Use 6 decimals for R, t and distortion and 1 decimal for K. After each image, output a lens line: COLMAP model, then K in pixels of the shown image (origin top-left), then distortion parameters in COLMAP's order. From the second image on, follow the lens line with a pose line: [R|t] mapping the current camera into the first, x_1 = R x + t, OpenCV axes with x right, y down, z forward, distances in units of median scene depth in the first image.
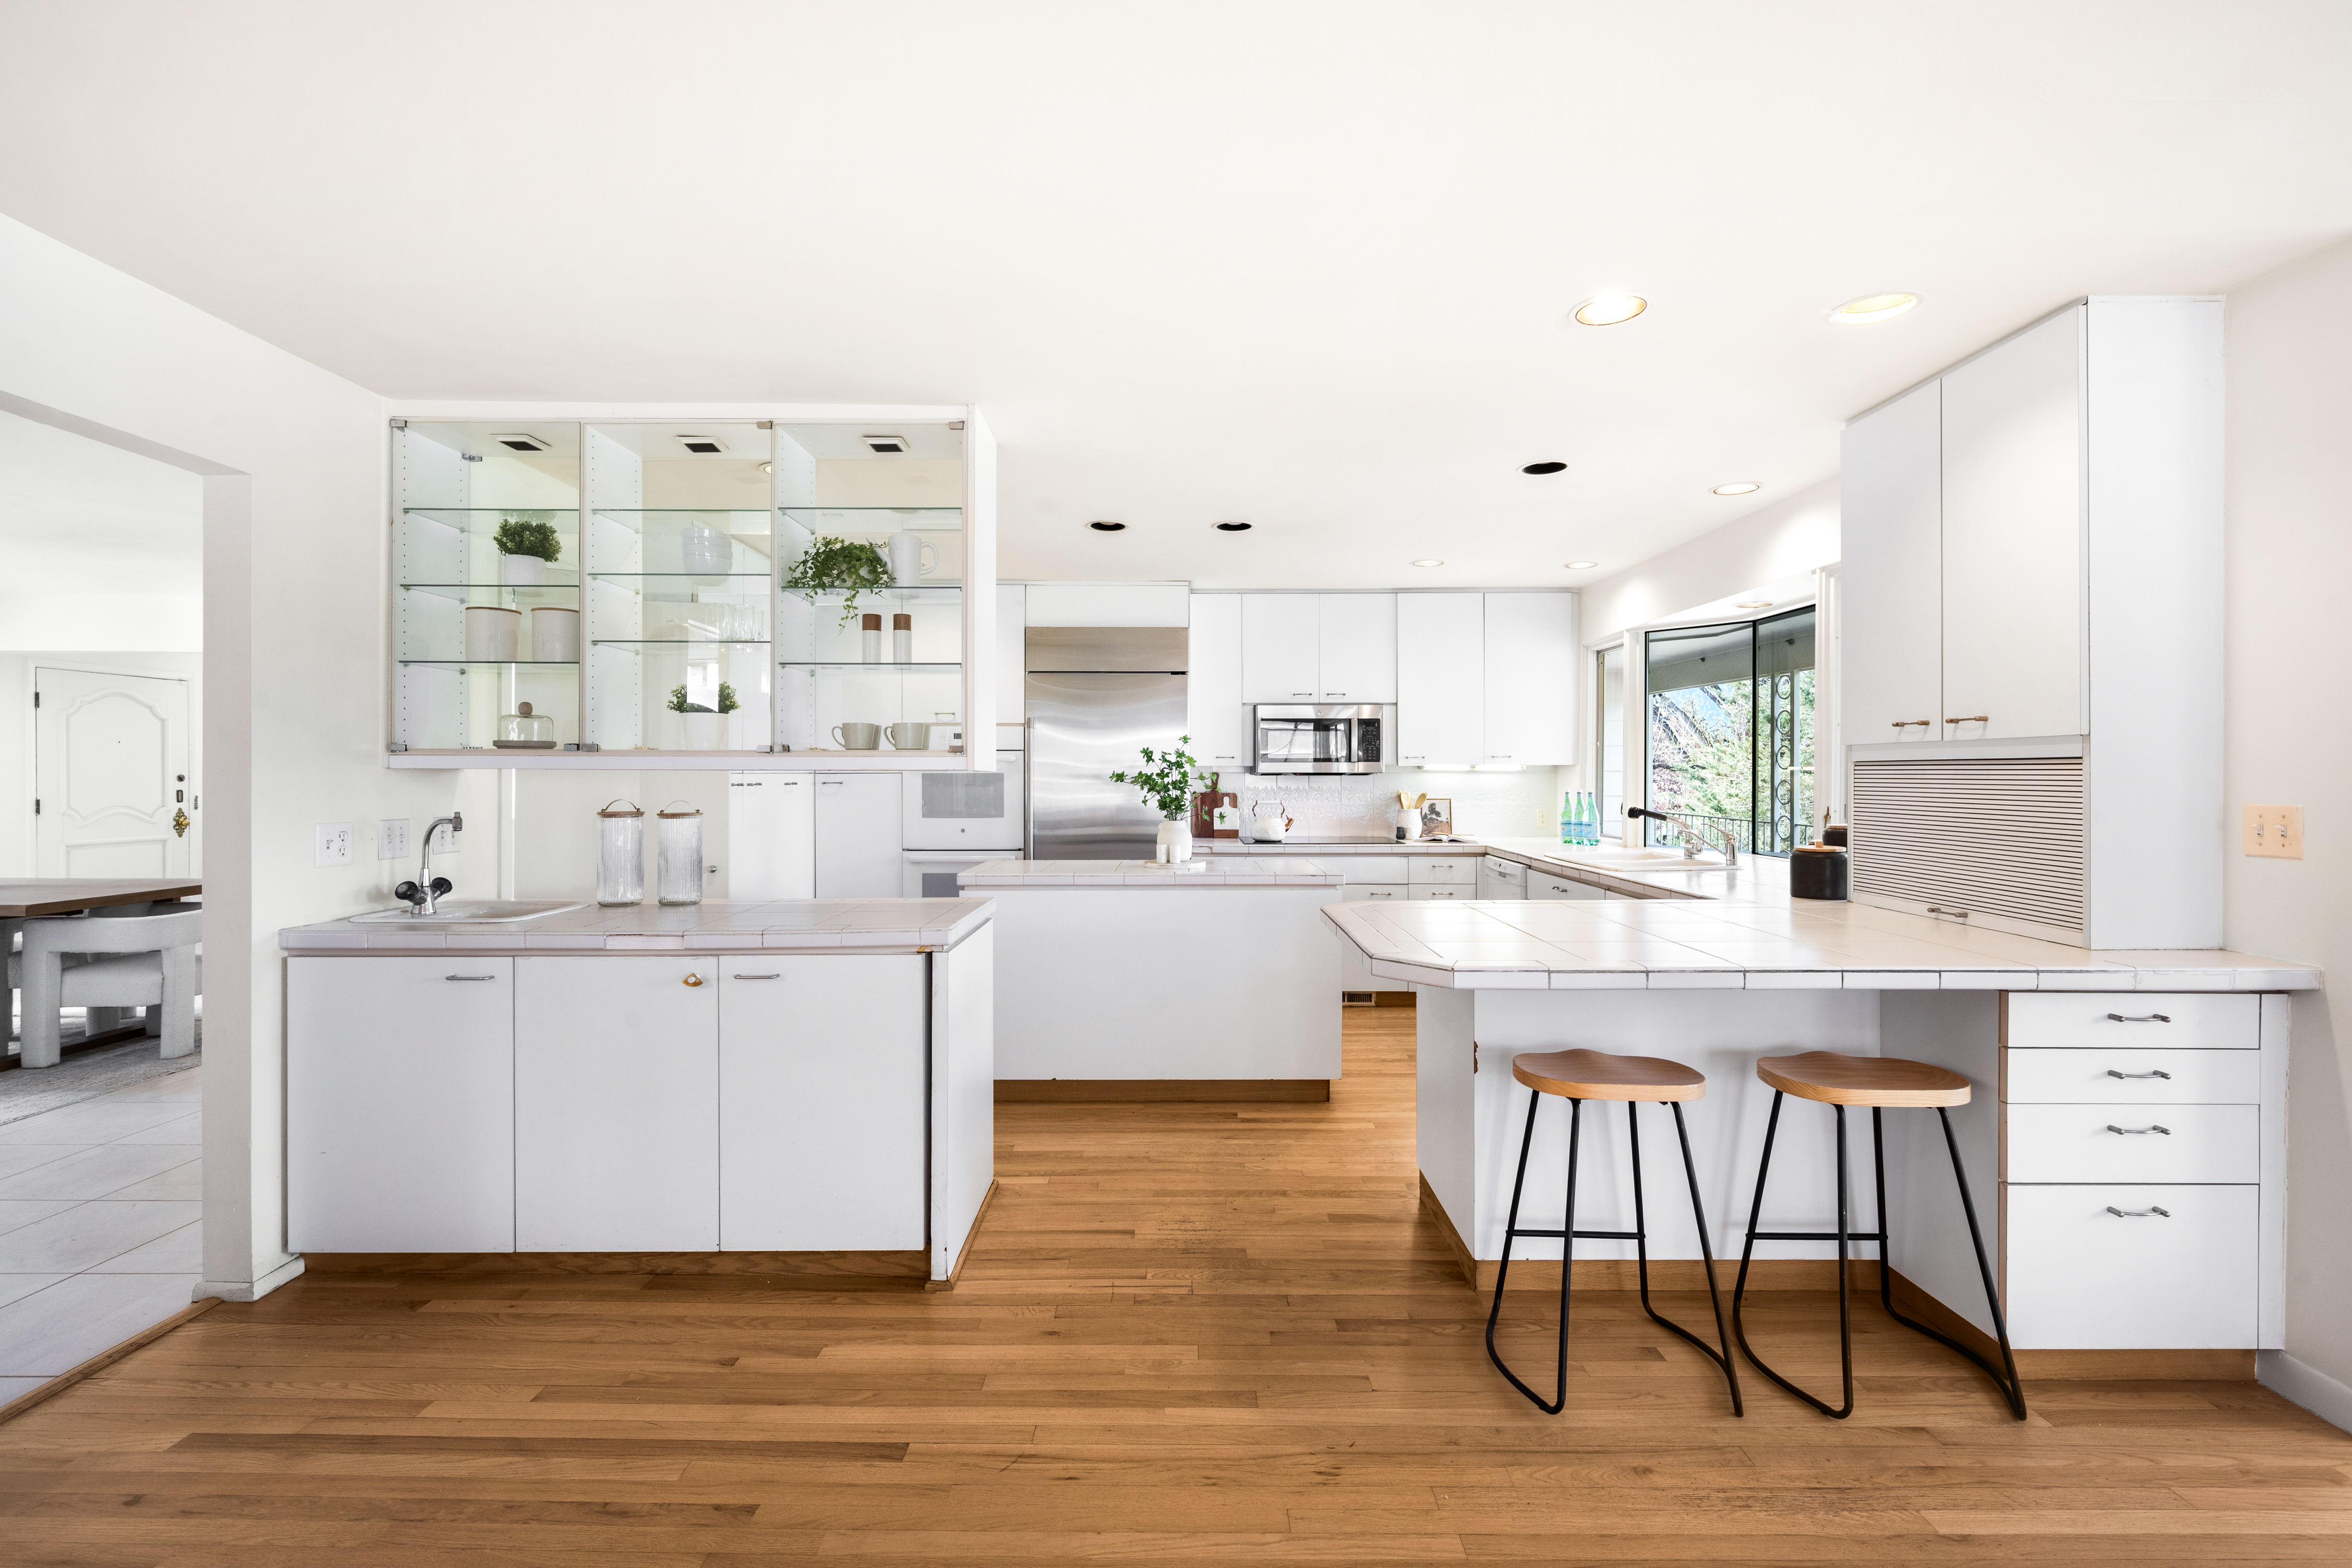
lens RADIAL K [[1023.1, 0, 1184.5], [0, 1023.1, 781.3], [0, 0, 1]] dist [-0.004039, -0.000163]
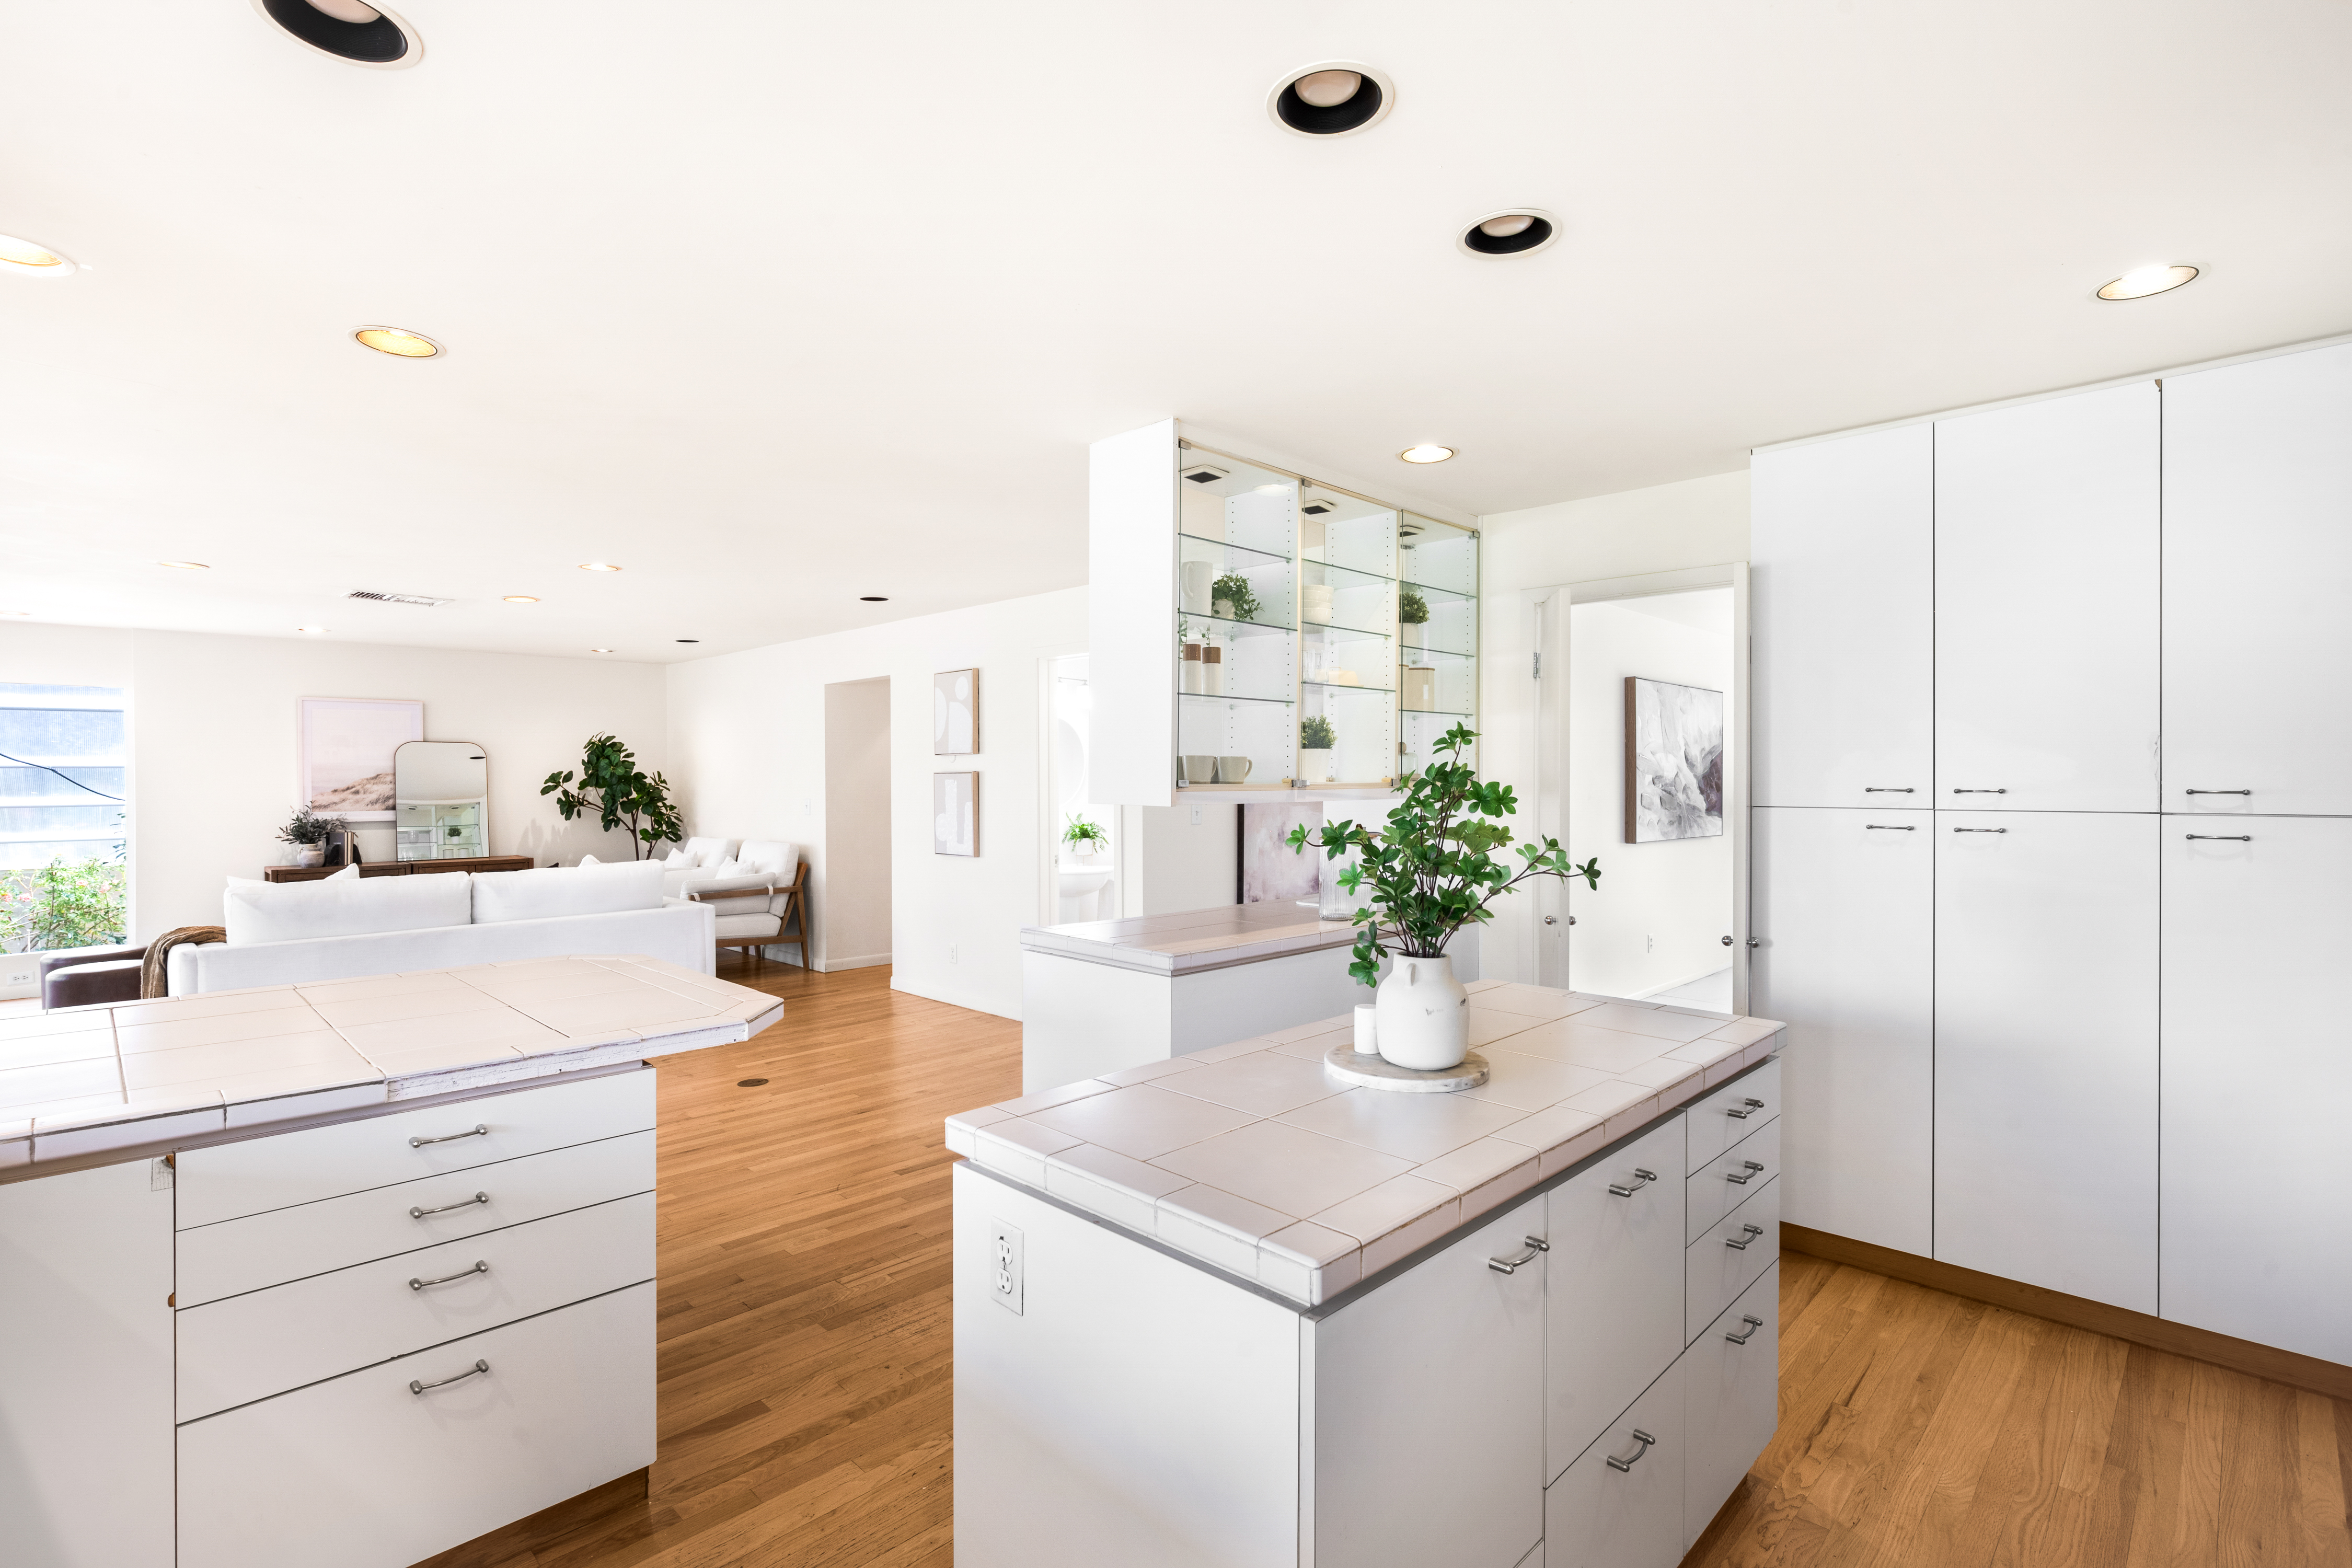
lens RADIAL K [[1074.9, 0, 1170.5], [0, 1074.9, 787.1], [0, 0, 1]] dist [-0.000081, -0.000083]
pose [[-0.702798, 0.005924, -0.711365, 0.336299], [-0.001850, 0.999947, 0.010155, -0.026845], [0.711387, 0.008453, -0.702750, 1.206137]]
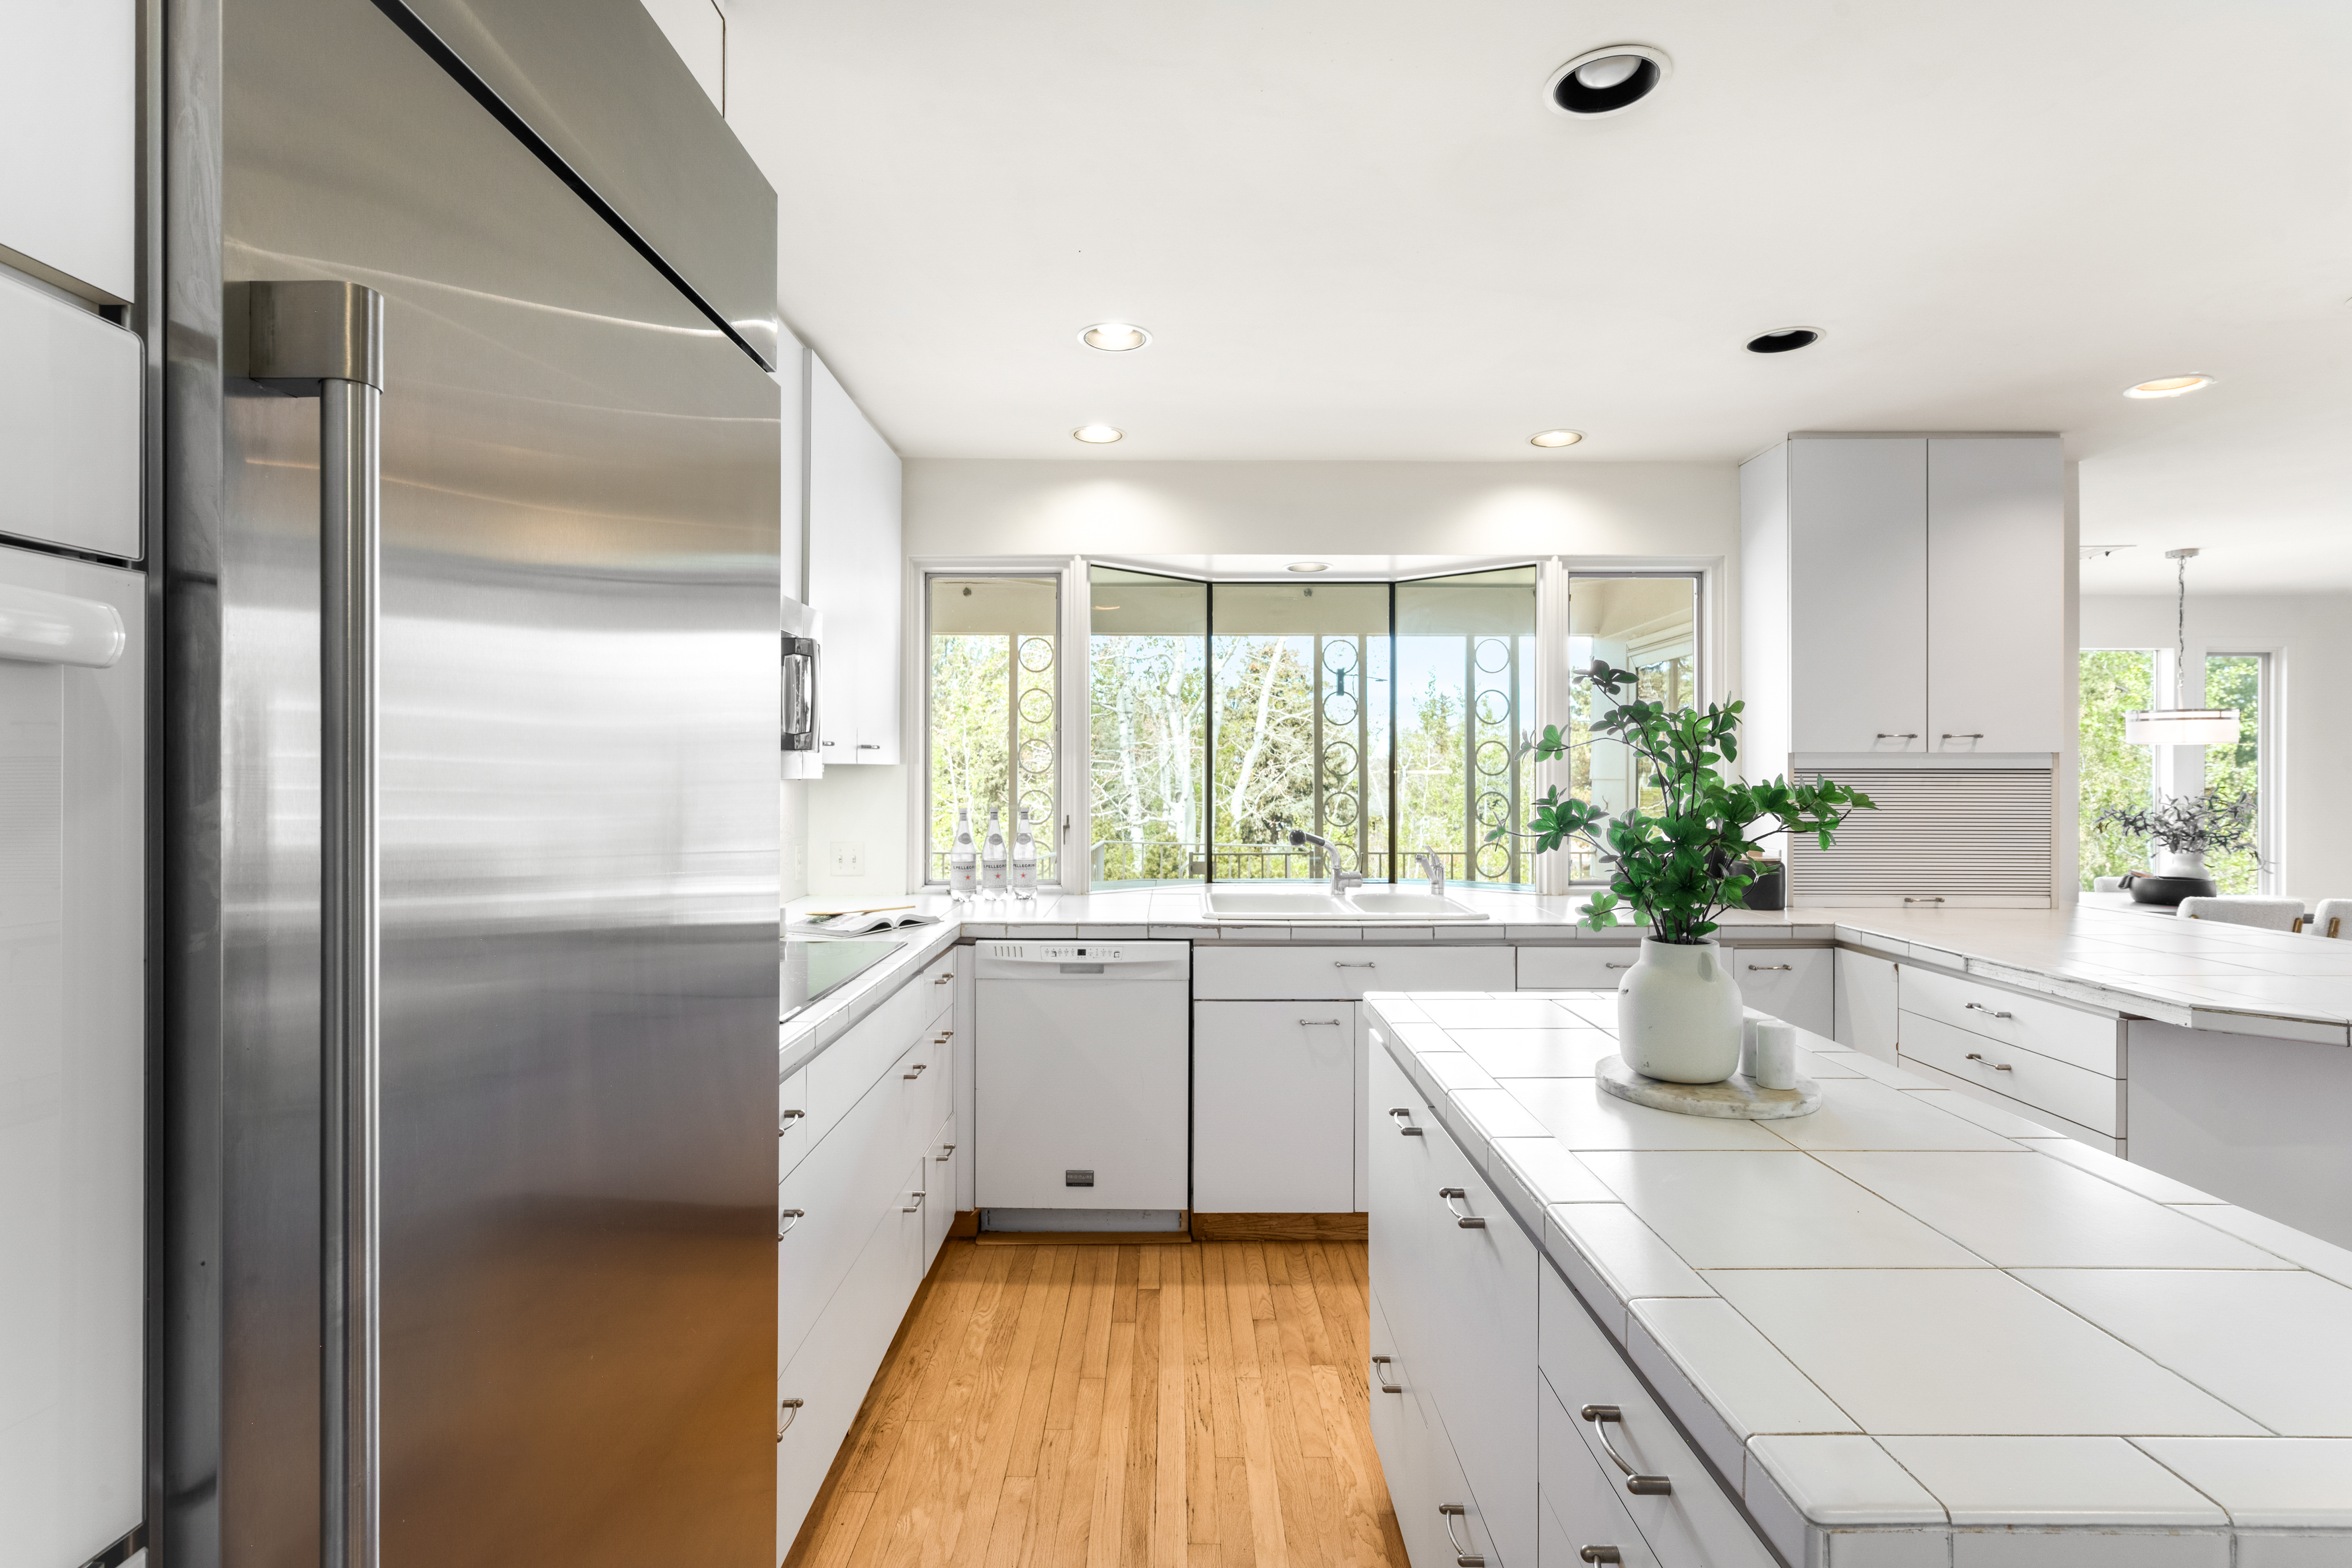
lens RADIAL K [[1142.2, 0, 1175.7], [0, 1142.2, 778.1], [0, 0, 1]] dist [0.001680, 0.001678]
pose [[-0.007089, -0.002173, 0.999973, -0.323486], [0.007690, 0.999968, 0.002228, -0.012823], [-0.999945, 0.007705, -0.007072, 1.143989]]
